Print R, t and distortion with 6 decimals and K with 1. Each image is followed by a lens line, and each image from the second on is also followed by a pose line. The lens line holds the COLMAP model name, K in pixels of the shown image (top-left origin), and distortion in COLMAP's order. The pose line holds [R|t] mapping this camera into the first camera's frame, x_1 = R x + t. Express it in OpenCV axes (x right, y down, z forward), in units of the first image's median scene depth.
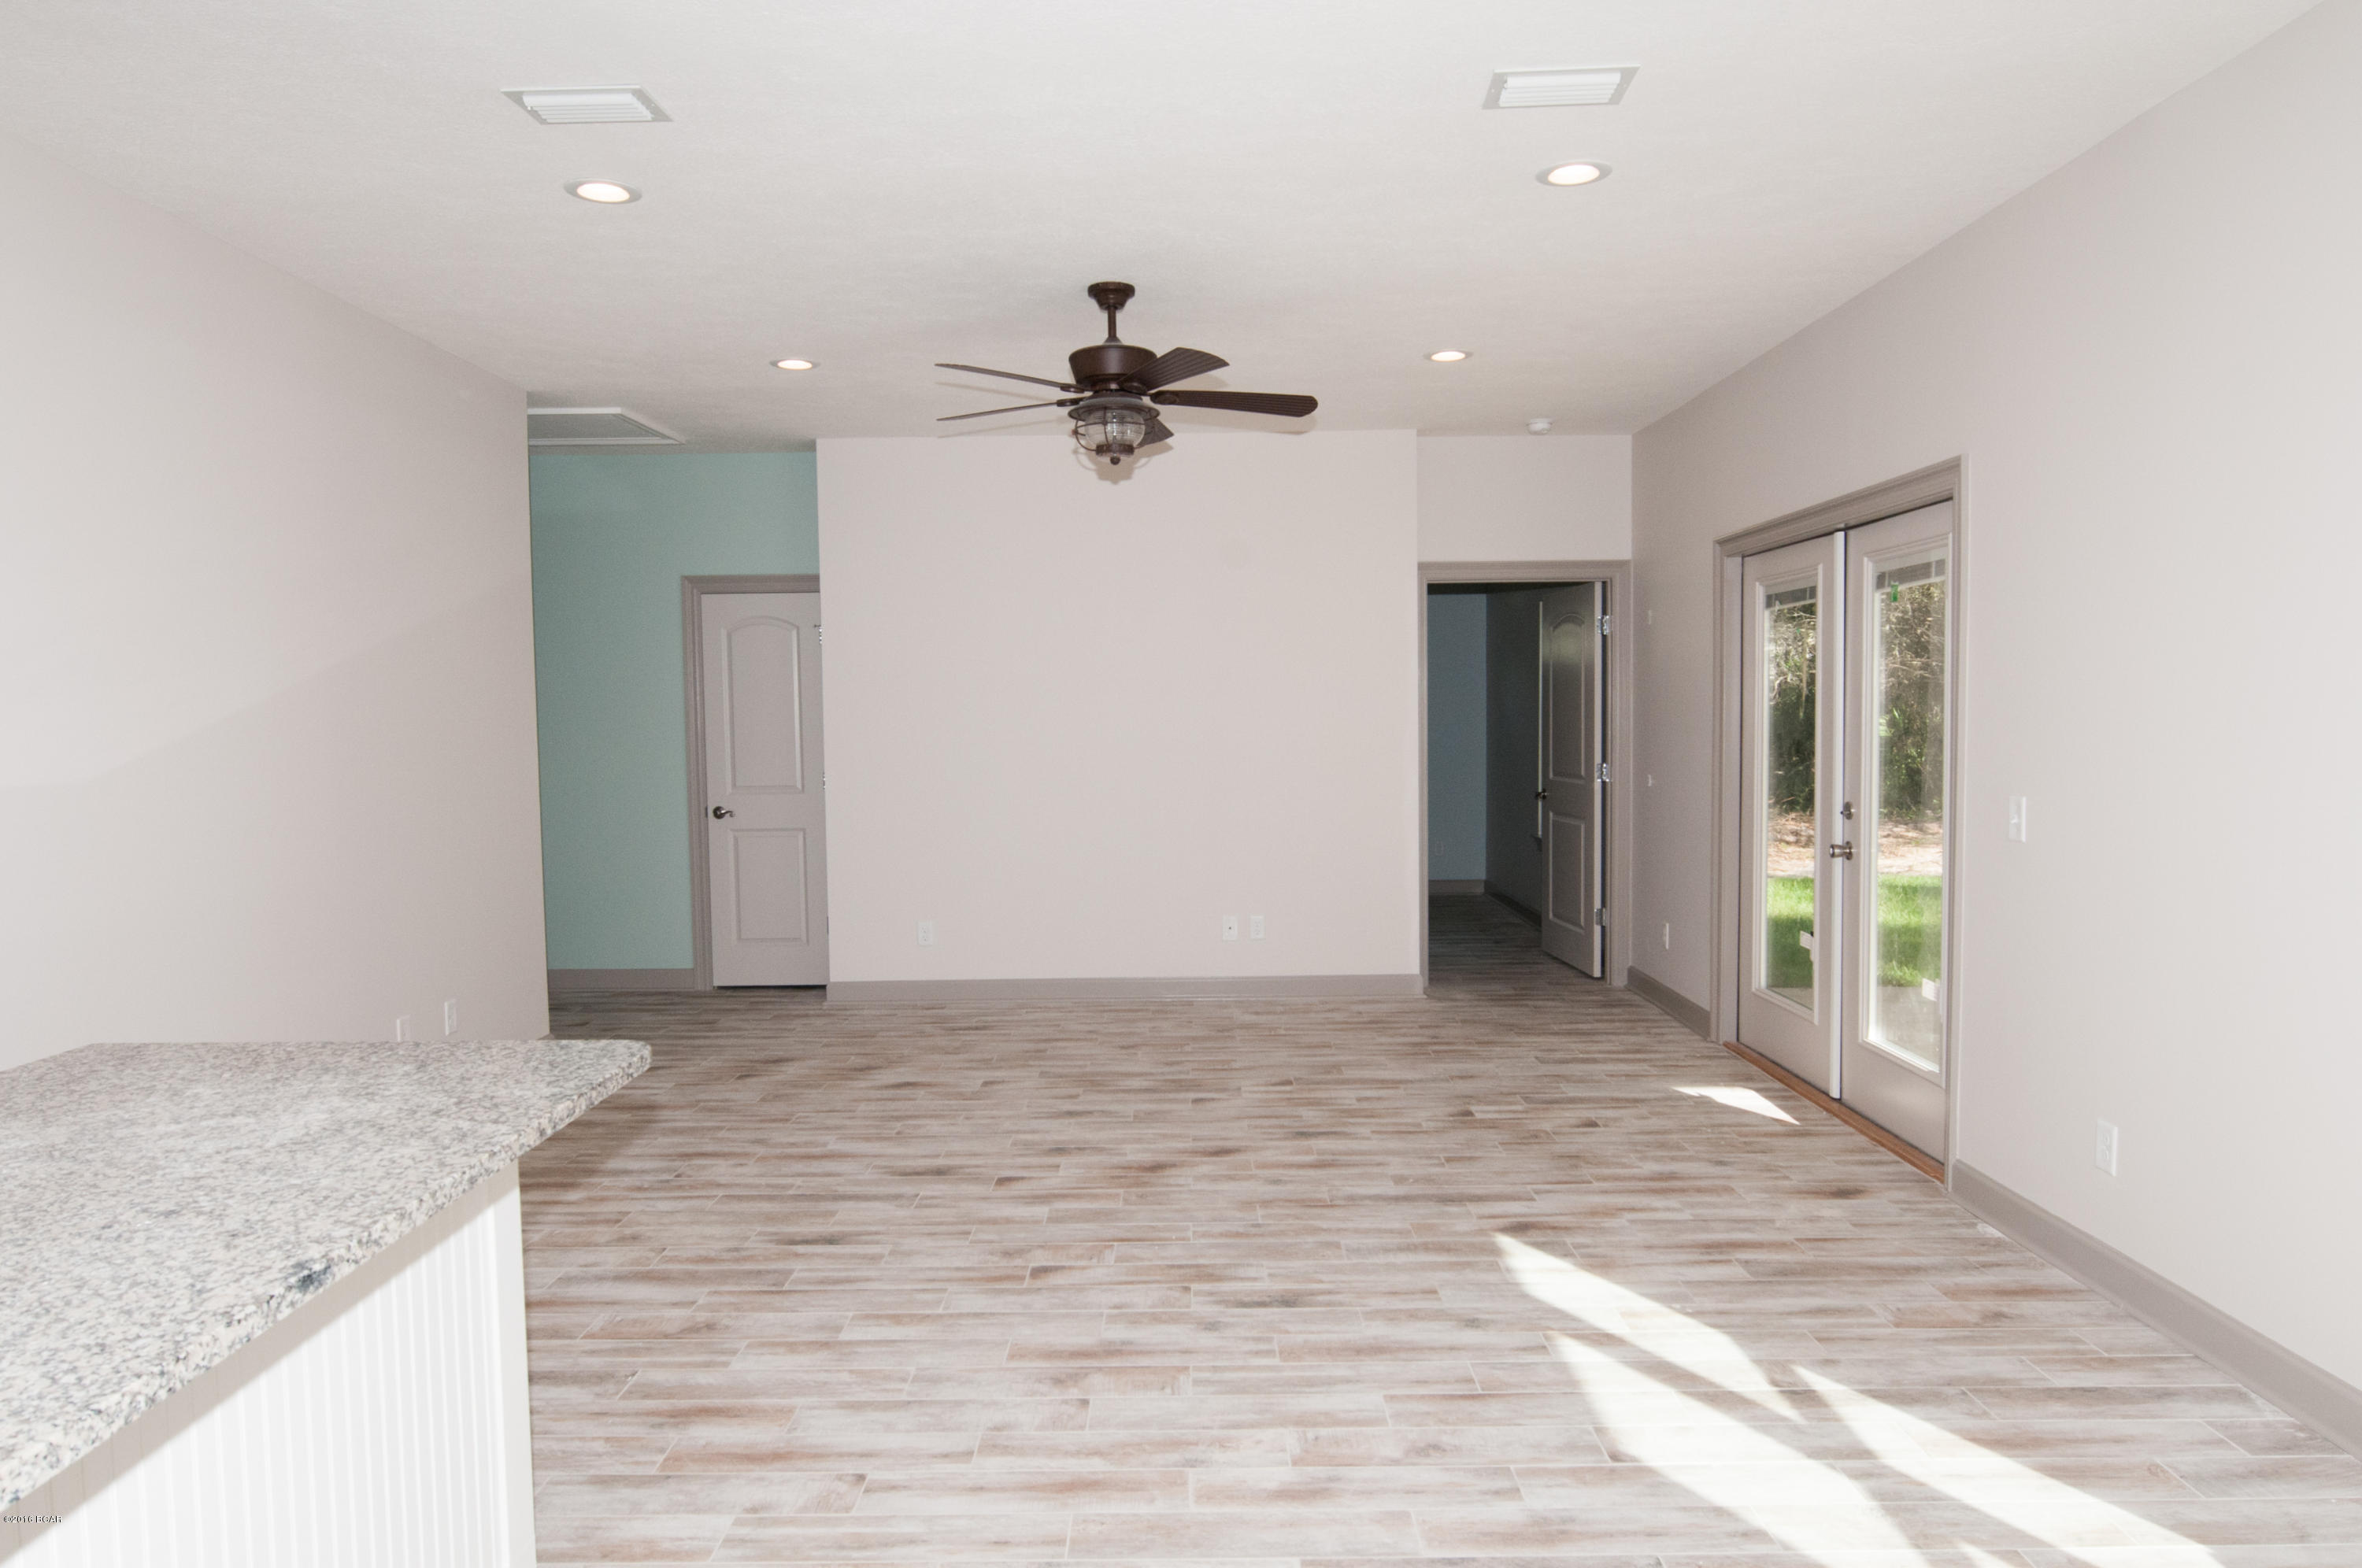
lens RADIAL K [[1488.4, 0, 1181.0], [0, 1488.4, 784.0], [0, 0, 1]] dist [-0.006535, -0.004094]
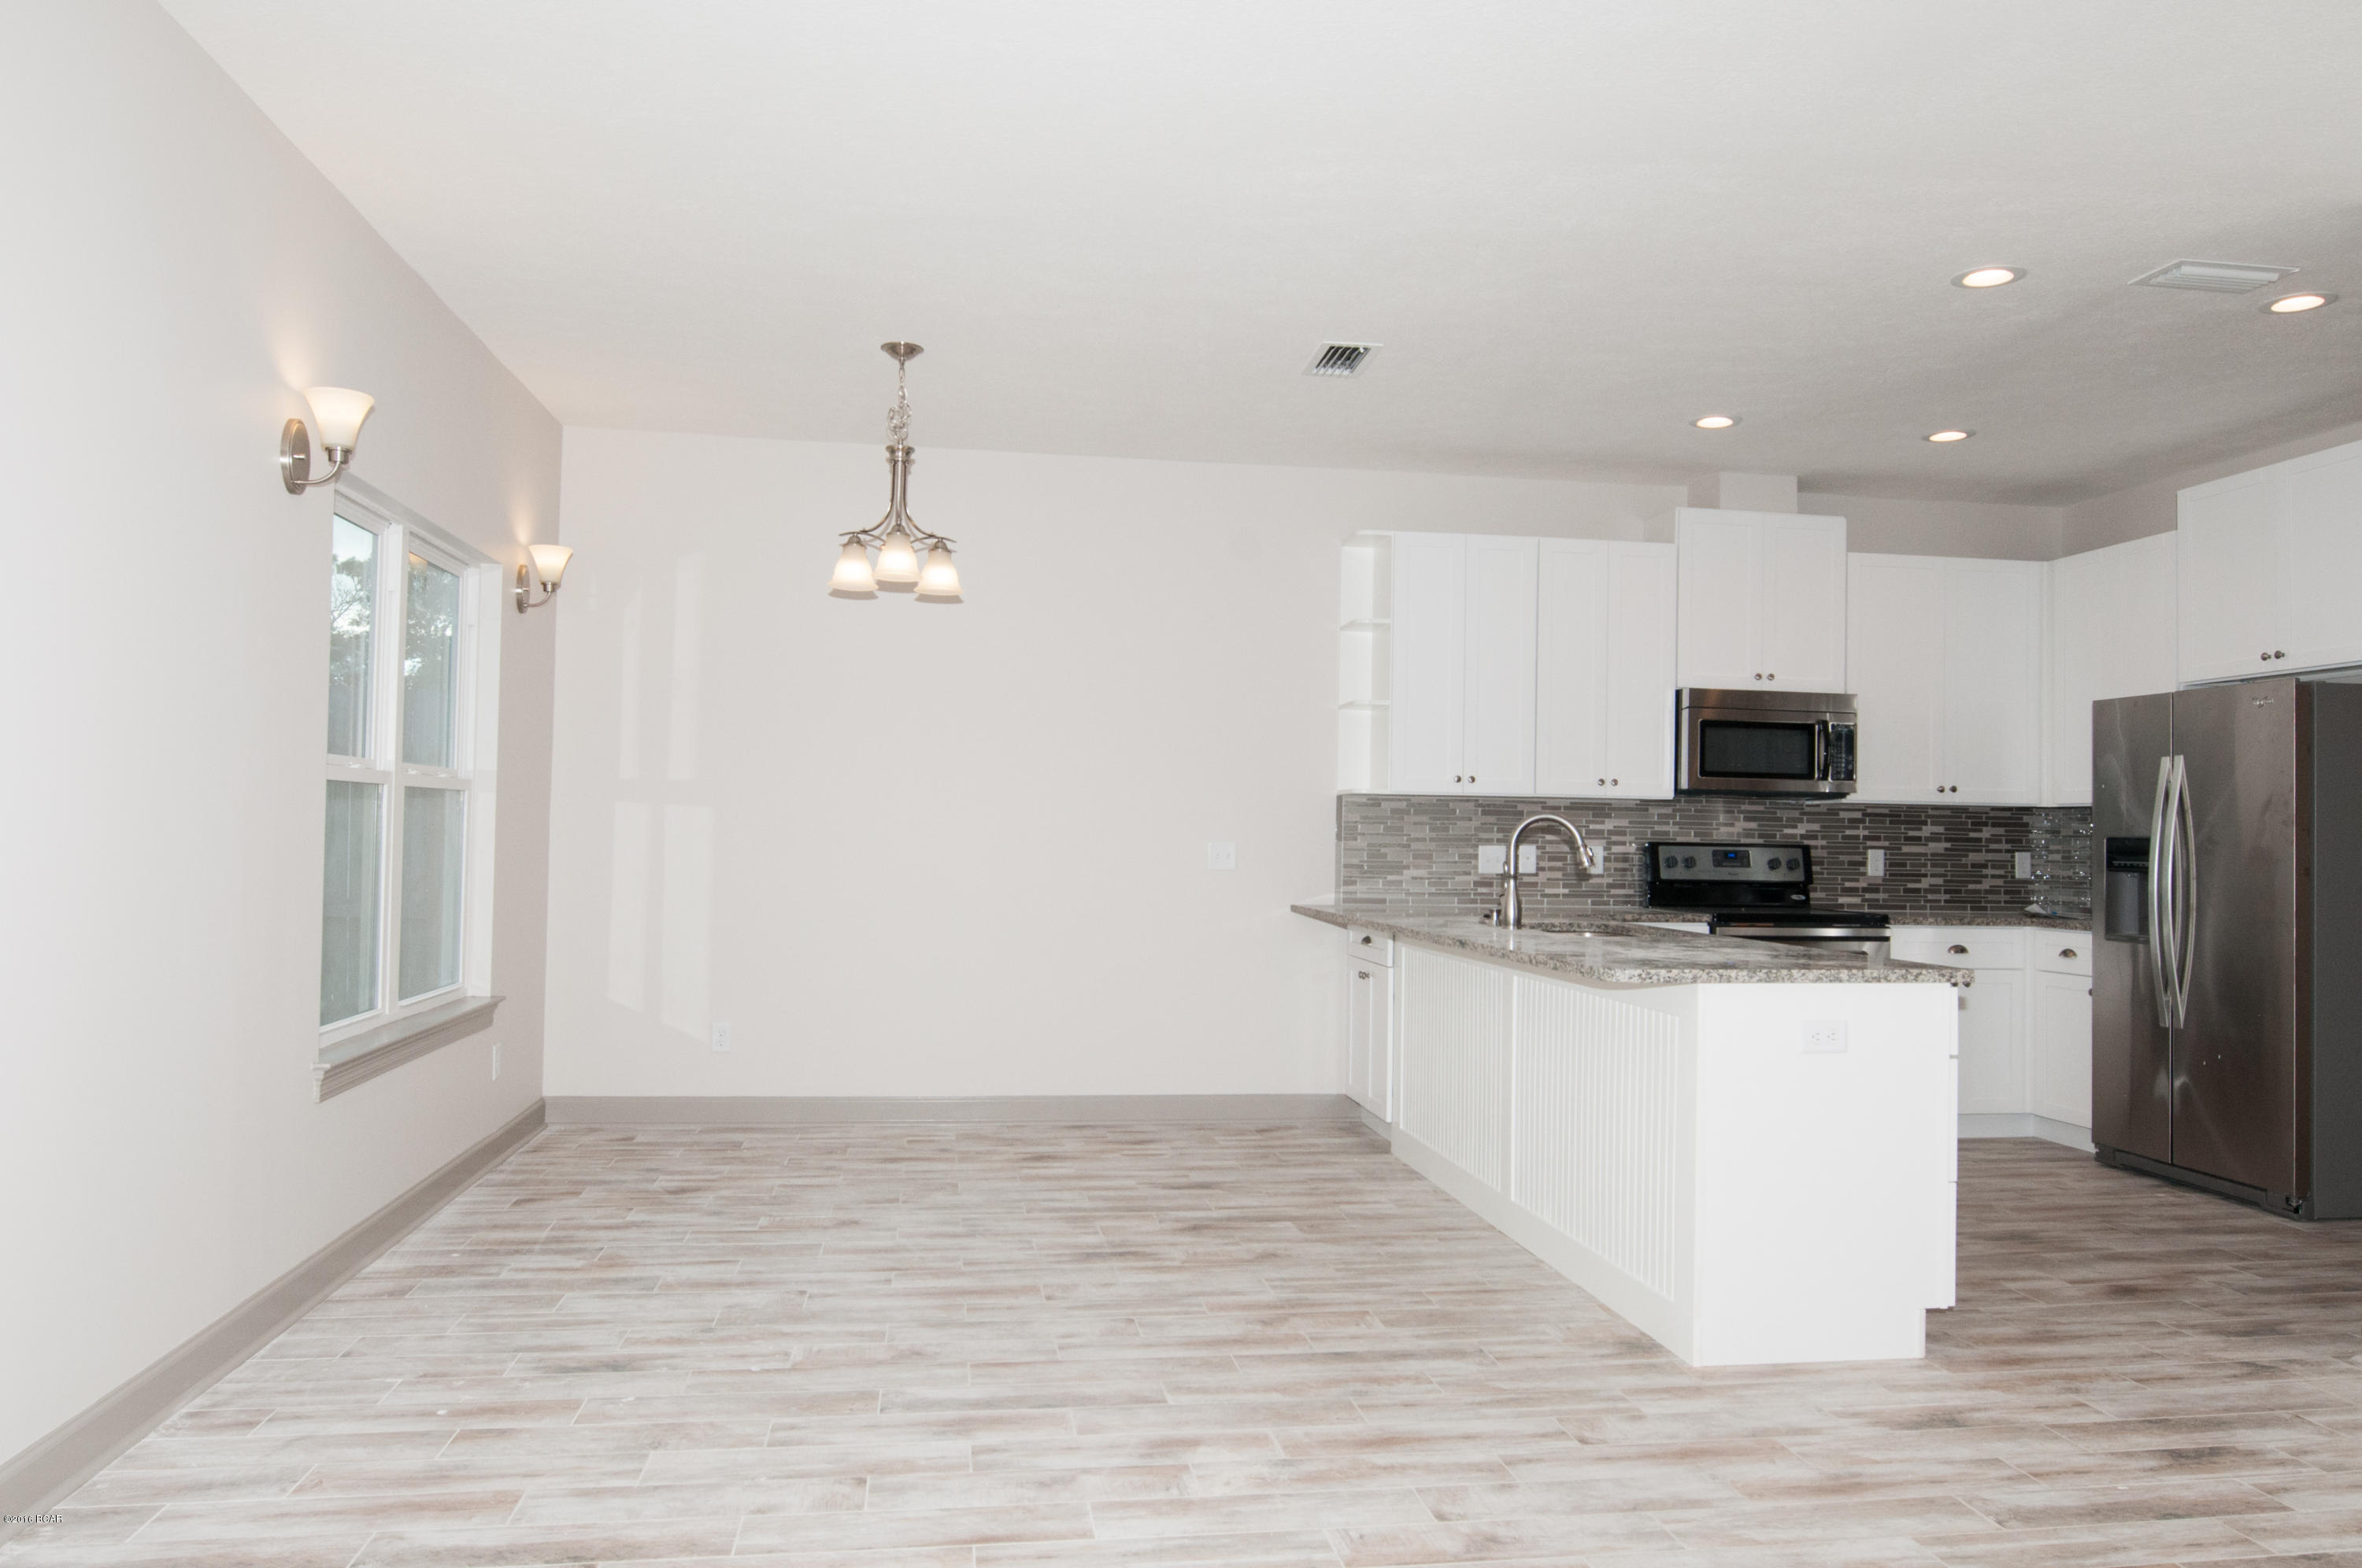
lens RADIAL K [[1553.5, 0, 1173.0], [0, 1553.5, 800.0], [0, 0, 1]] dist [-0.009888, -0.003801]
pose [[-0.987565, -0.009330, -0.156935, 0.187906], [-0.014313, 0.999428, 0.030653, -0.018961], [0.156559, 0.032518, -0.987133, 1.494605]]
